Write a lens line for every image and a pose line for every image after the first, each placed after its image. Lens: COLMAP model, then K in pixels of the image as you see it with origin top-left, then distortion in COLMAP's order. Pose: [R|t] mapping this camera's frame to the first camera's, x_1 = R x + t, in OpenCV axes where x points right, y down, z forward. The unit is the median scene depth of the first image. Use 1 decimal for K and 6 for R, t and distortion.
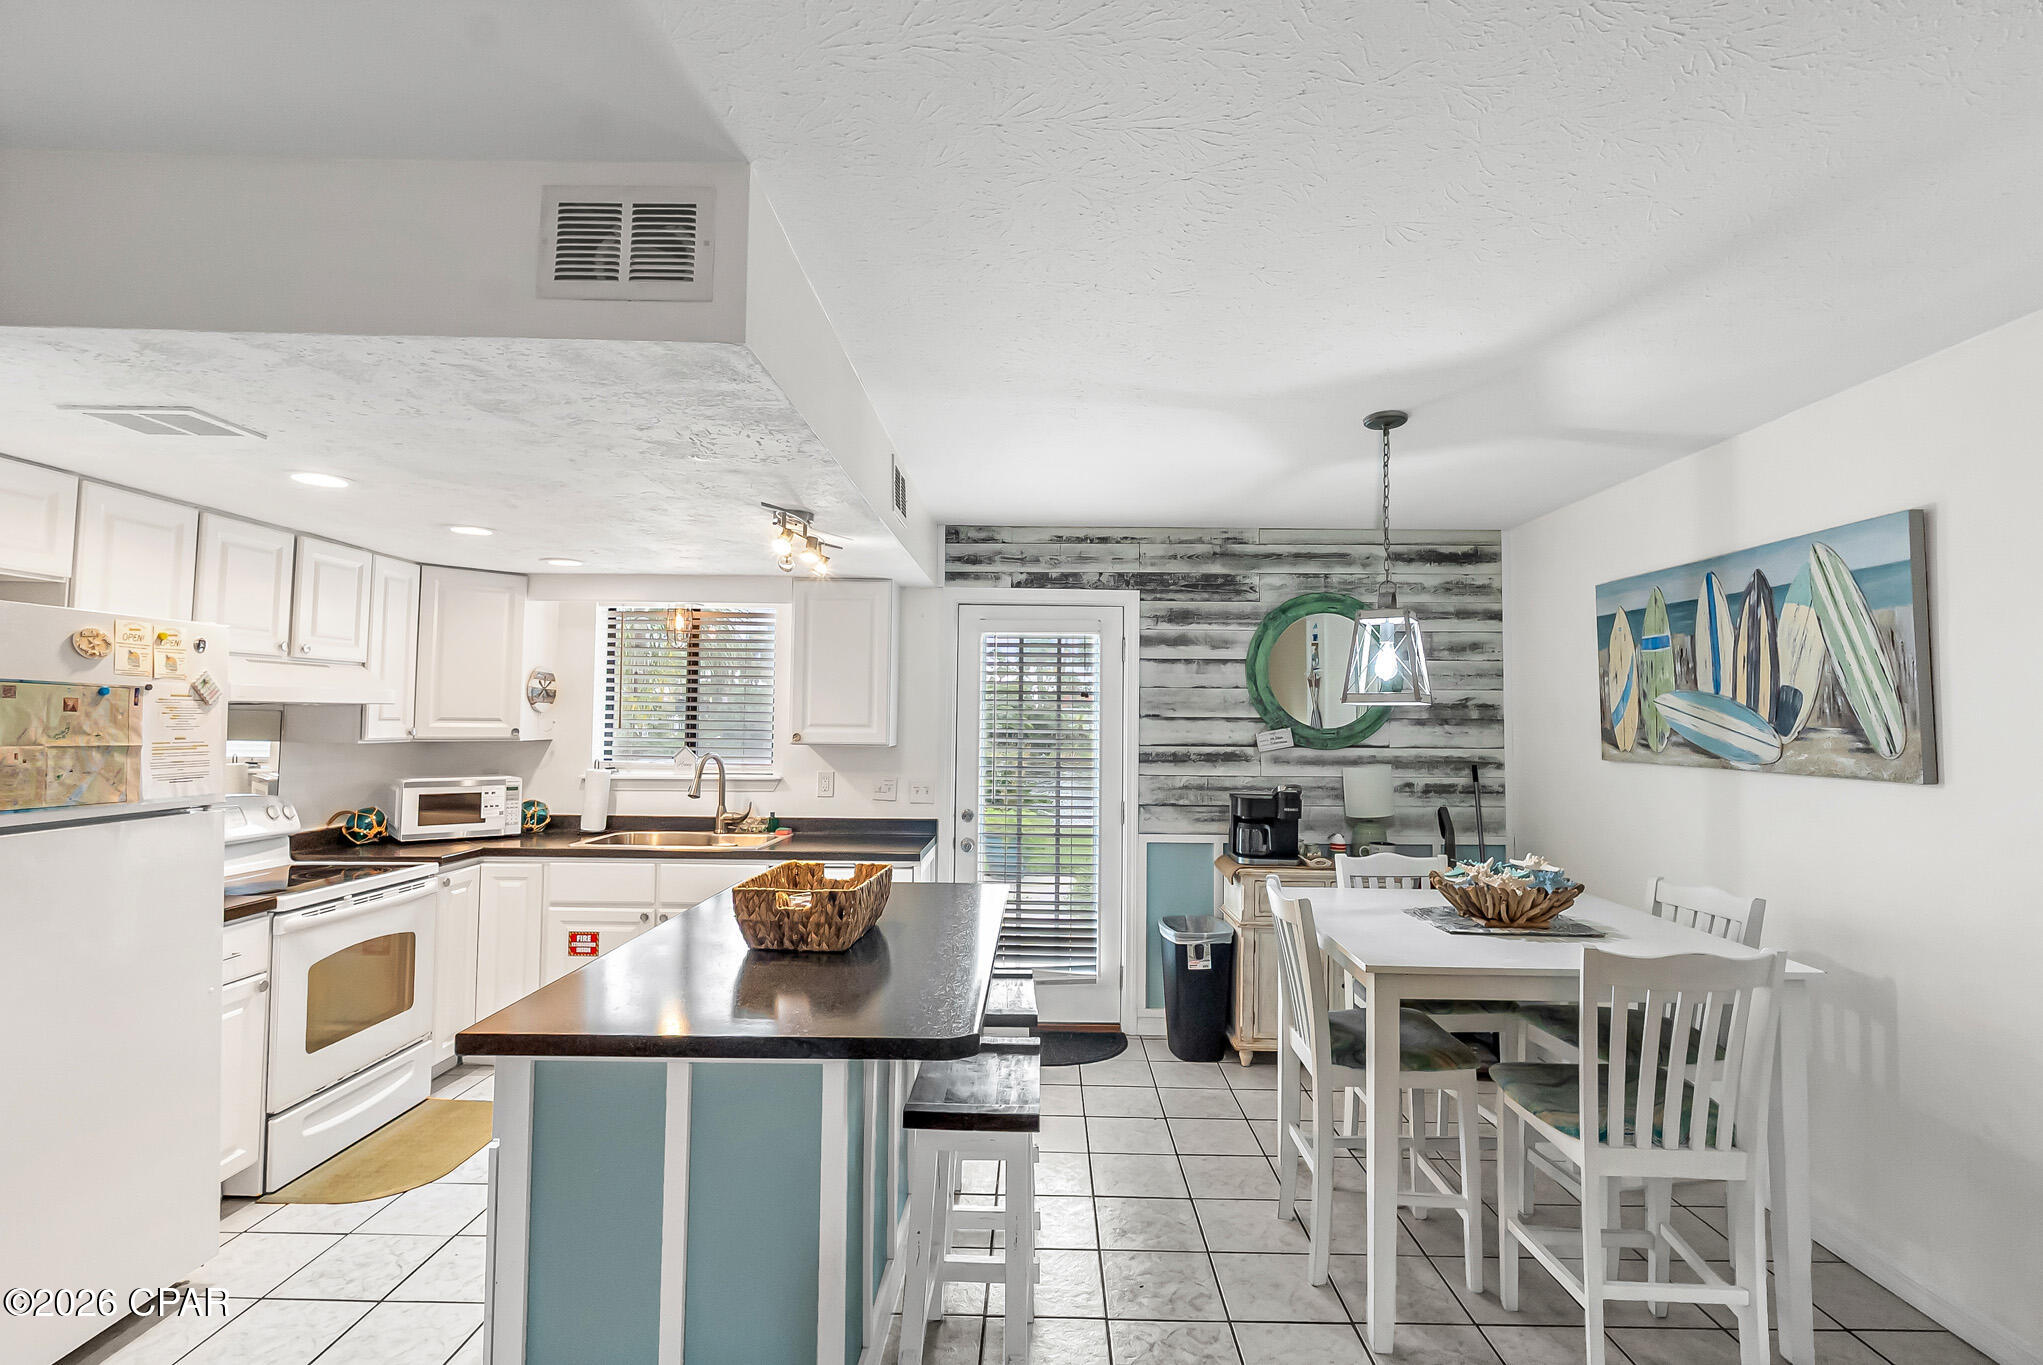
lens RADIAL K [[962.8, 0, 1038.3], [0, 962.8, 689.2], [0, 0, 1]] dist [-0.007111, 0.000528]
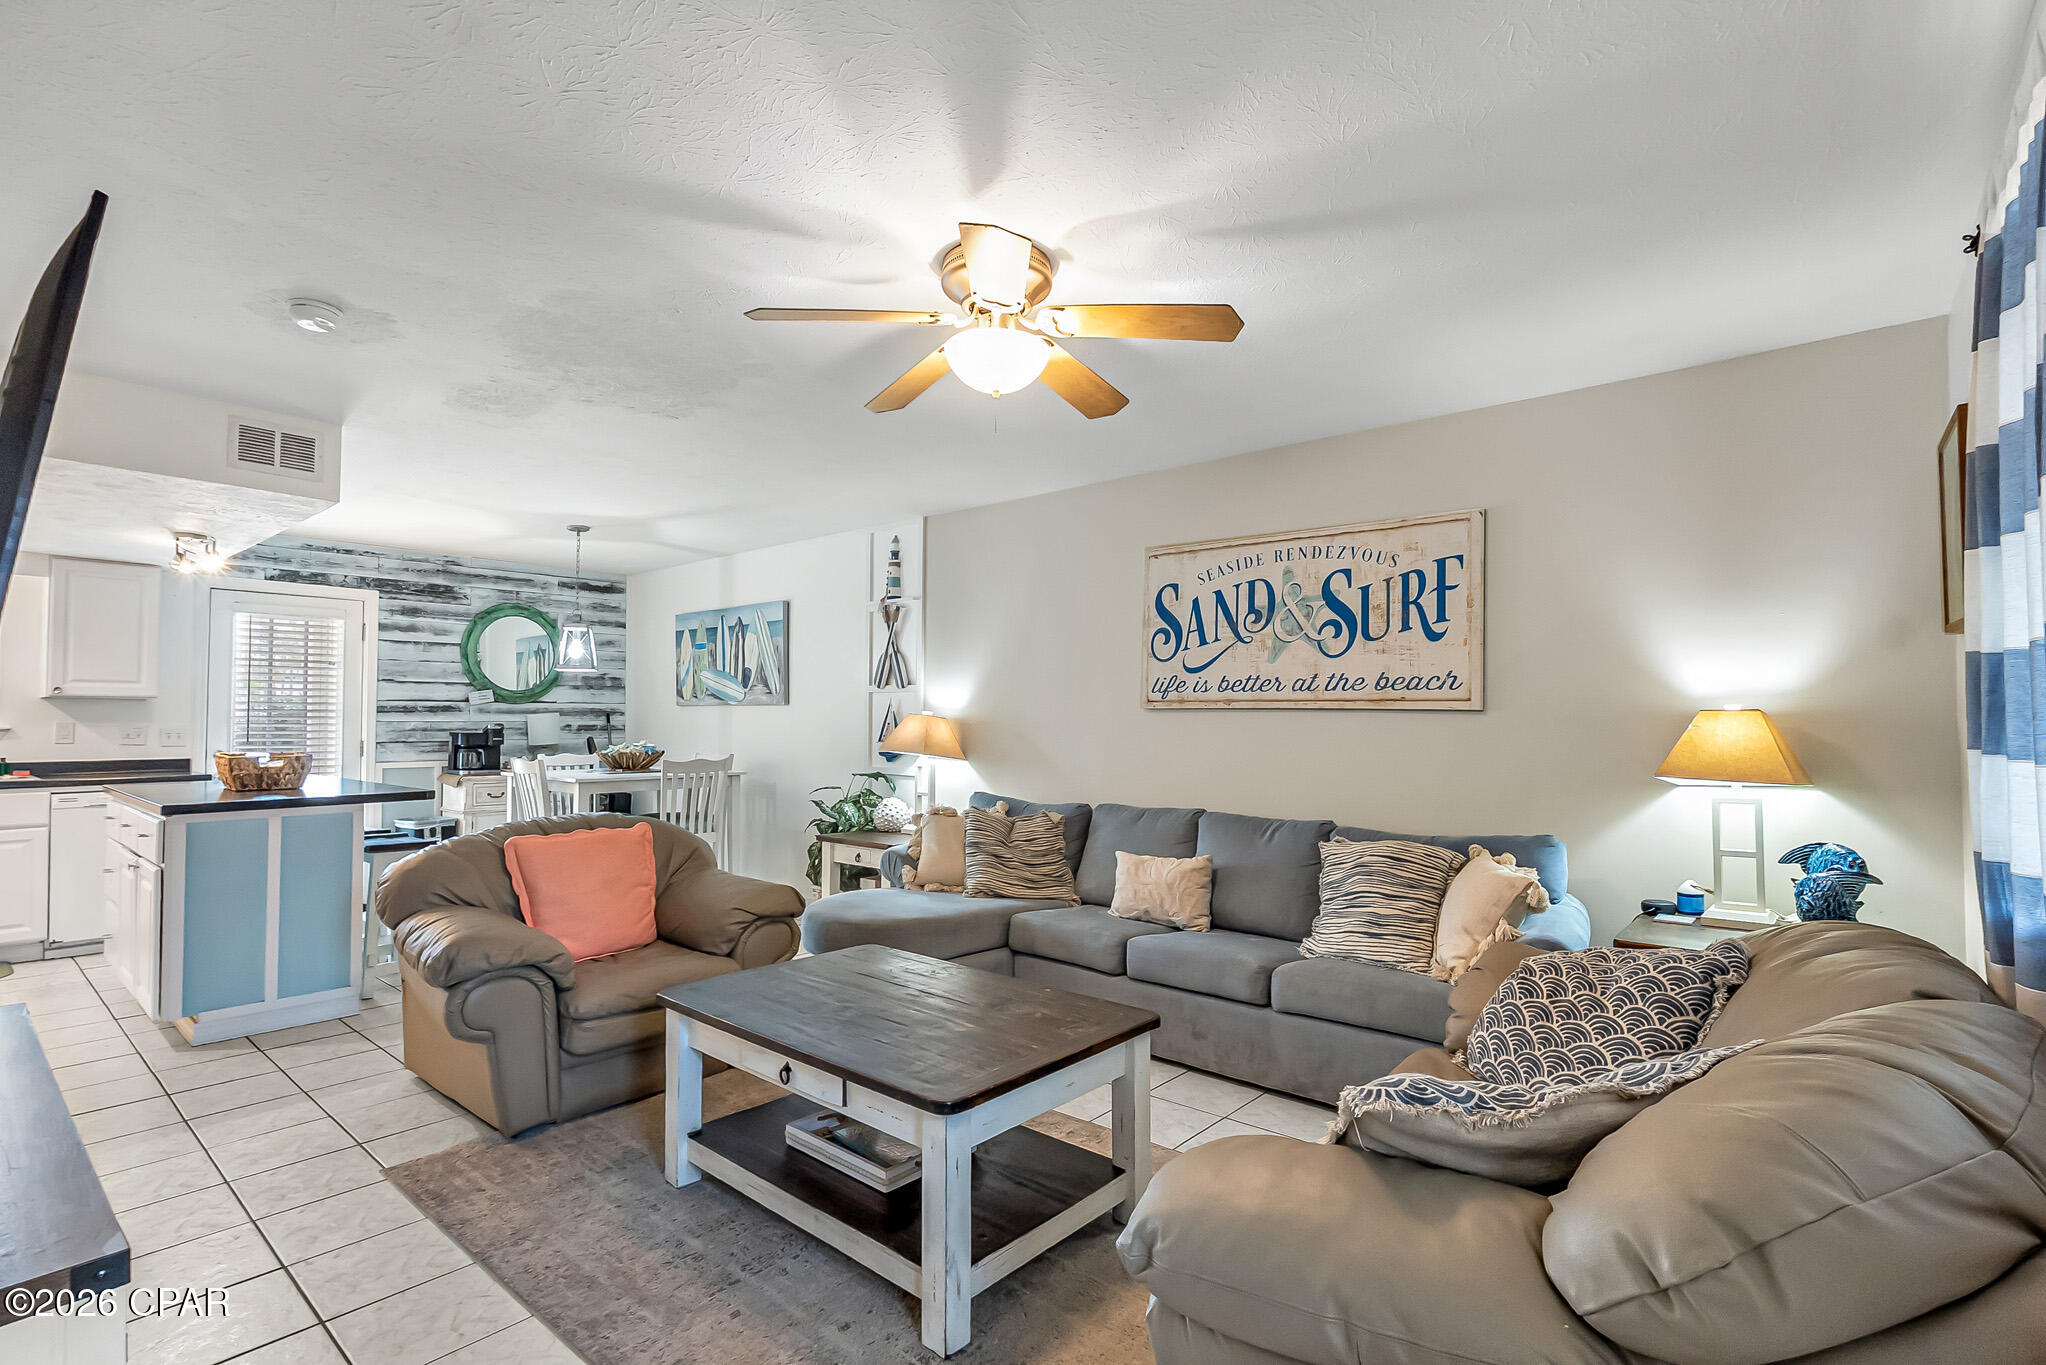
lens RADIAL K [[964.2, 0, 1009.1], [0, 964.2, 691.1], [0, 0, 1]] dist [-0.007111, 0.000528]
pose [[0.661962, 0.013912, 0.749408, -0.337859], [-0.021120, 0.999777, 0.000096, 0.024476], [-0.749240, -0.015891, 0.662108, -0.626513]]
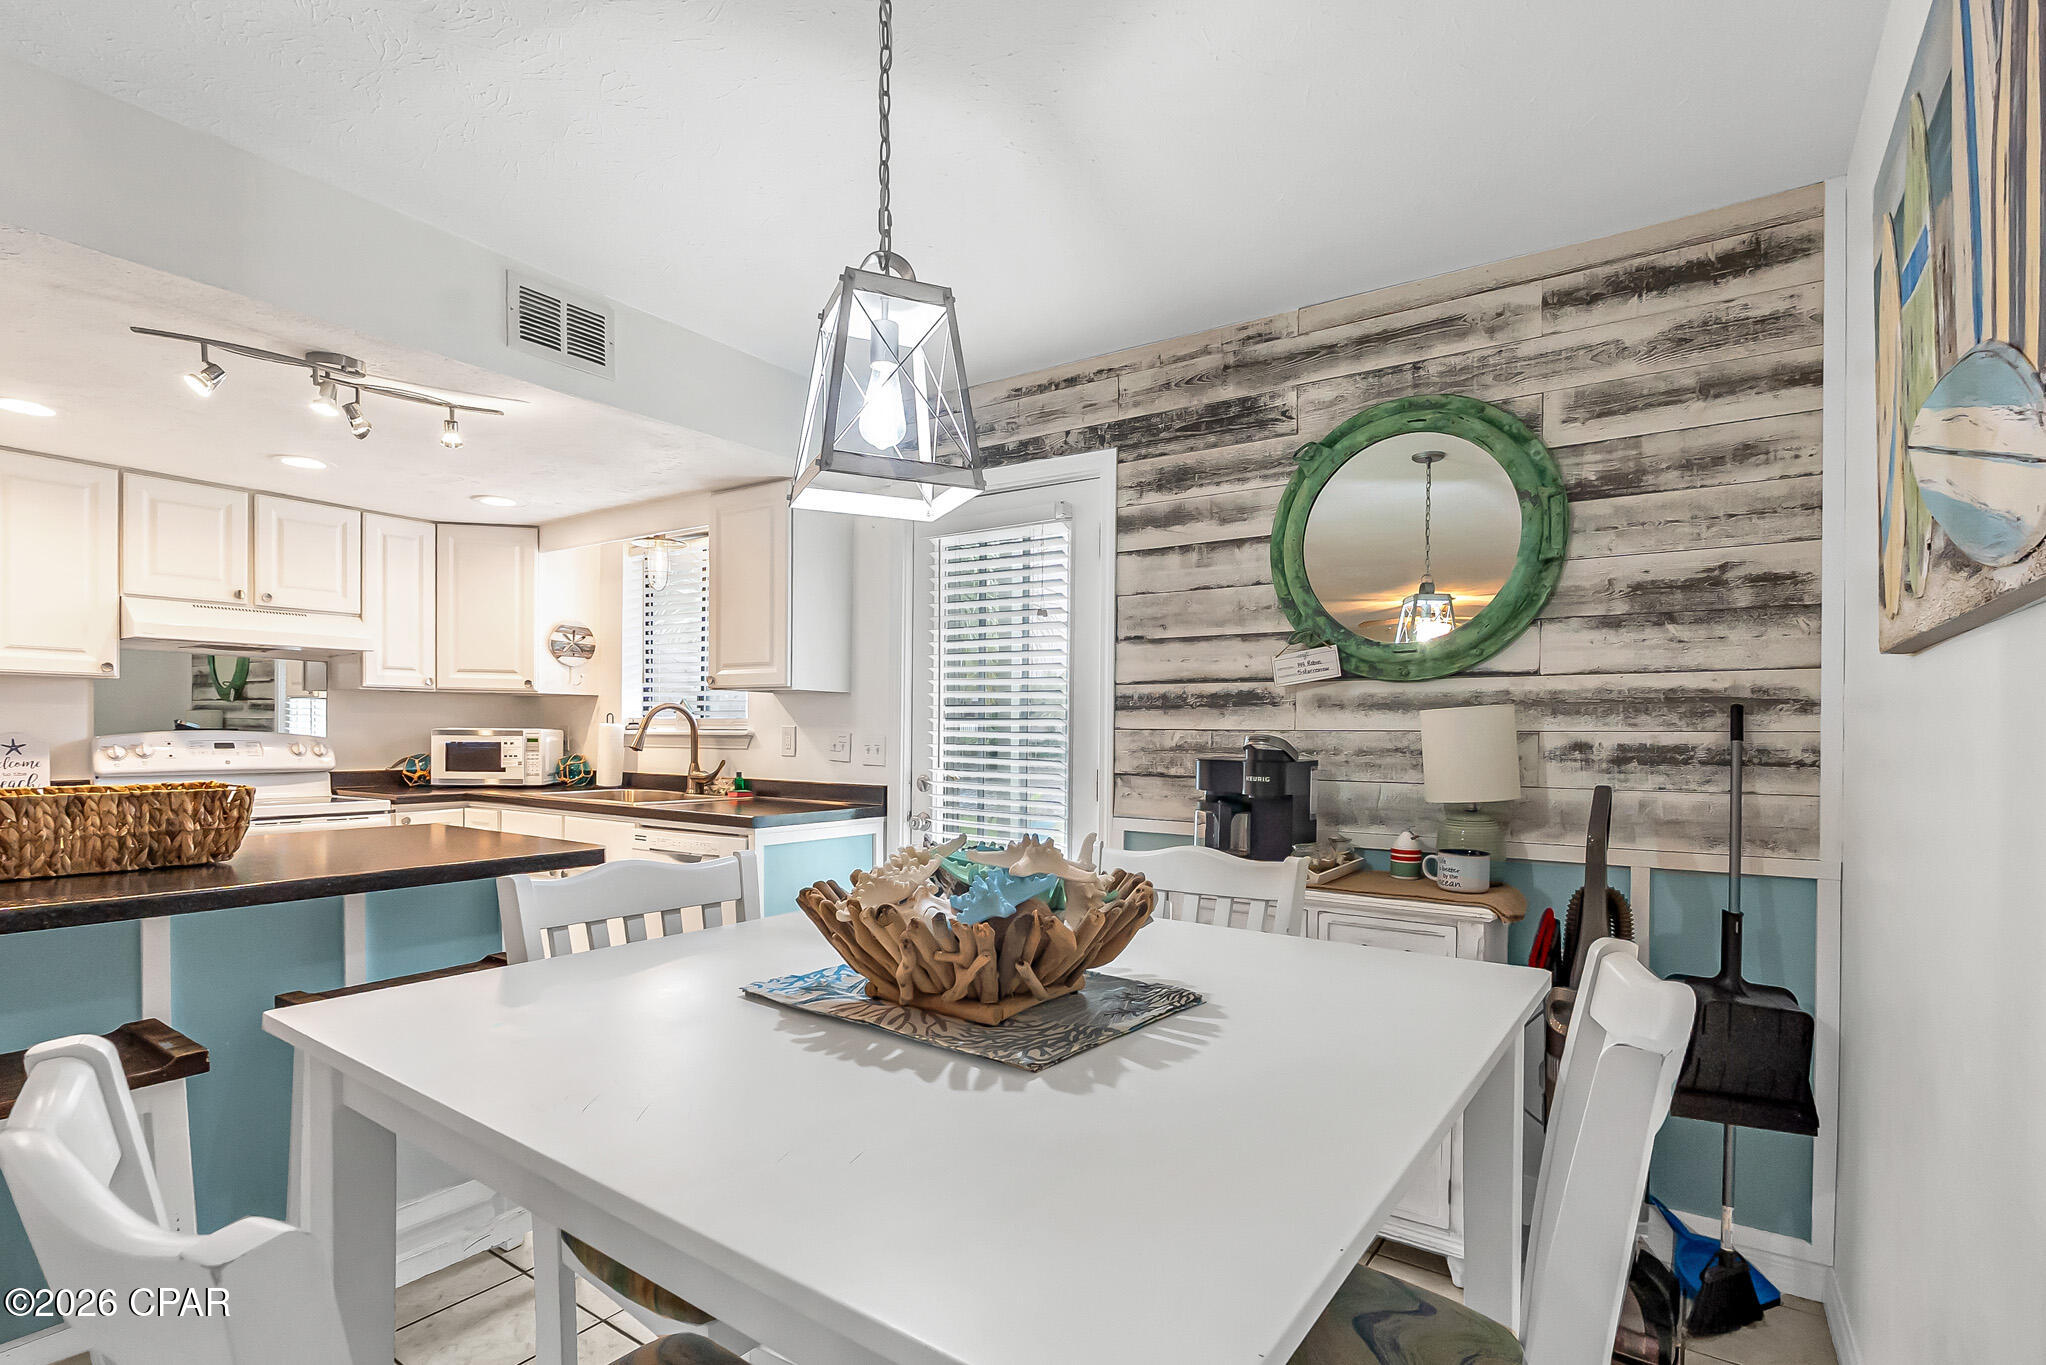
lens RADIAL K [[964.2, 0, 1043.6], [0, 964.2, 743.2], [0, 0, 1]] dist [-0.007111, 0.000528]
pose [[0.833686, 0.005443, -0.552212, 0.429967], [0.018502, 0.999115, 0.037780, 0.073013], [0.551929, -0.041714, 0.832847, 0.421479]]
